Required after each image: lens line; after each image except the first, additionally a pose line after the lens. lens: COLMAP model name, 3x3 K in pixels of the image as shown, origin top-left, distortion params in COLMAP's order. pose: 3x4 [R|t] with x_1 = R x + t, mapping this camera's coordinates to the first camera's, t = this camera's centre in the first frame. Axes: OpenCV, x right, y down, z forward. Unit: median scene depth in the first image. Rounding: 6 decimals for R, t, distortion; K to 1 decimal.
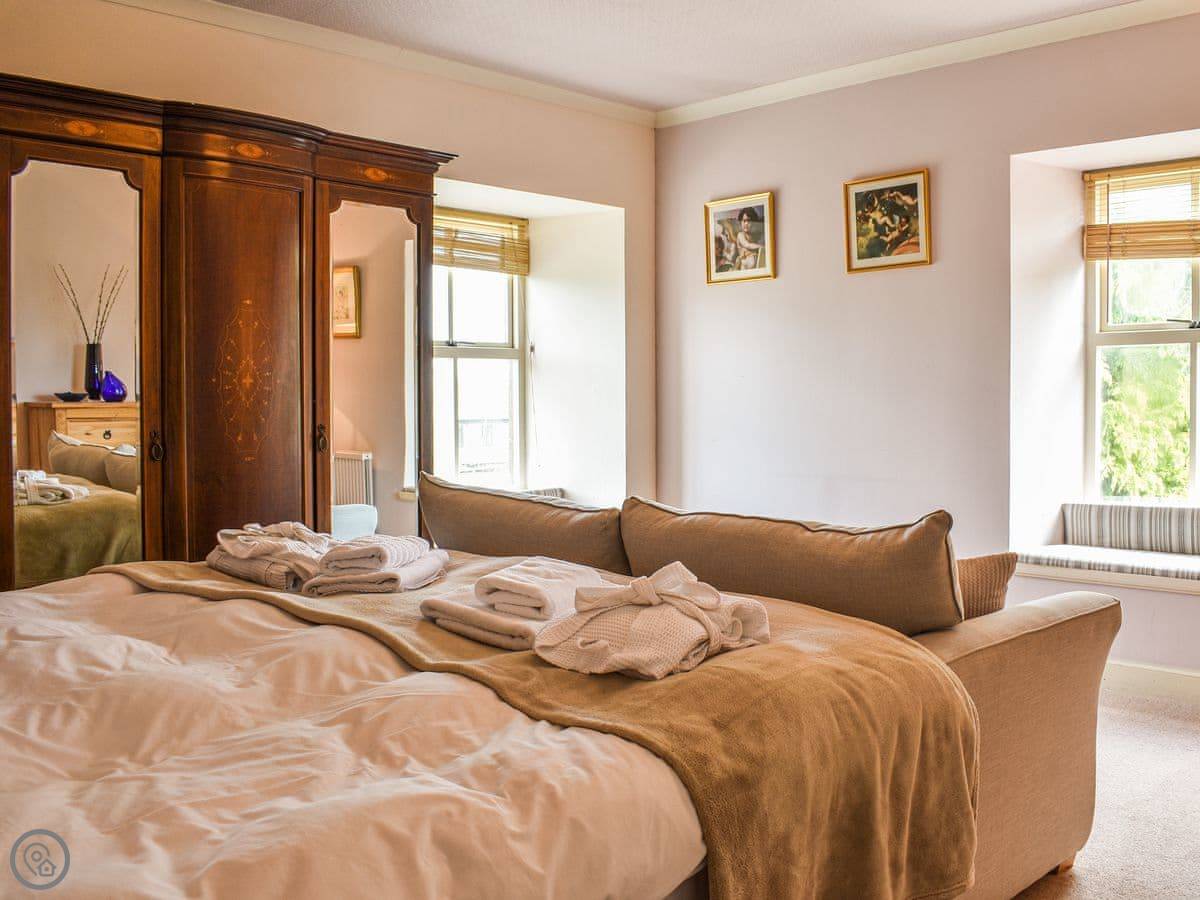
lens RADIAL K [[1107.6, 0, 600.0], [0, 1107.6, 450.0], [0, 0, 1]] dist [-0.015018, -0.008469]
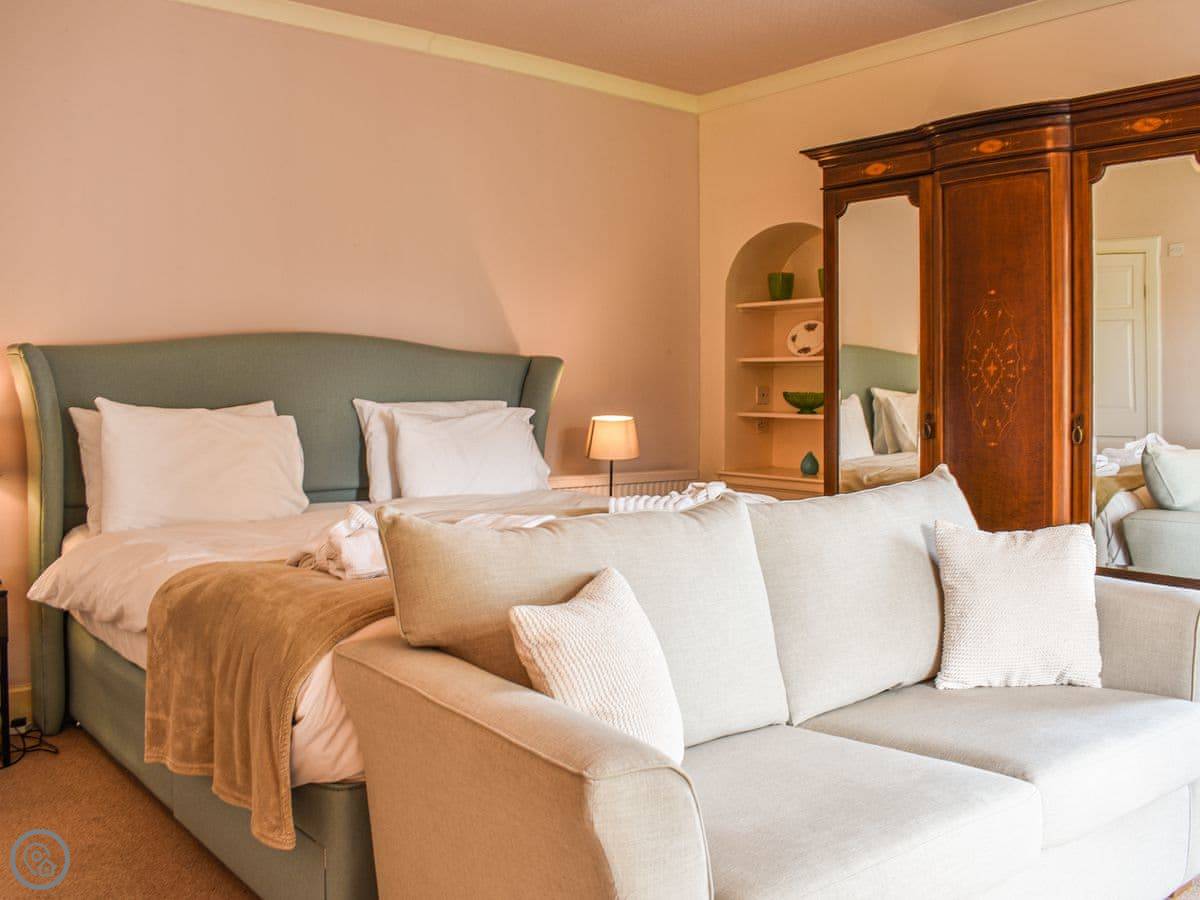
lens RADIAL K [[1107.6, 0, 600.0], [0, 1107.6, 450.0], [0, 0, 1]] dist [-0.015018, -0.008469]
pose [[-0.076862, 0.064039, -0.994983, 0.739493], [-0.061788, 0.995711, 0.068858, -0.034800], [0.995125, 0.066770, -0.072575, 0.707892]]
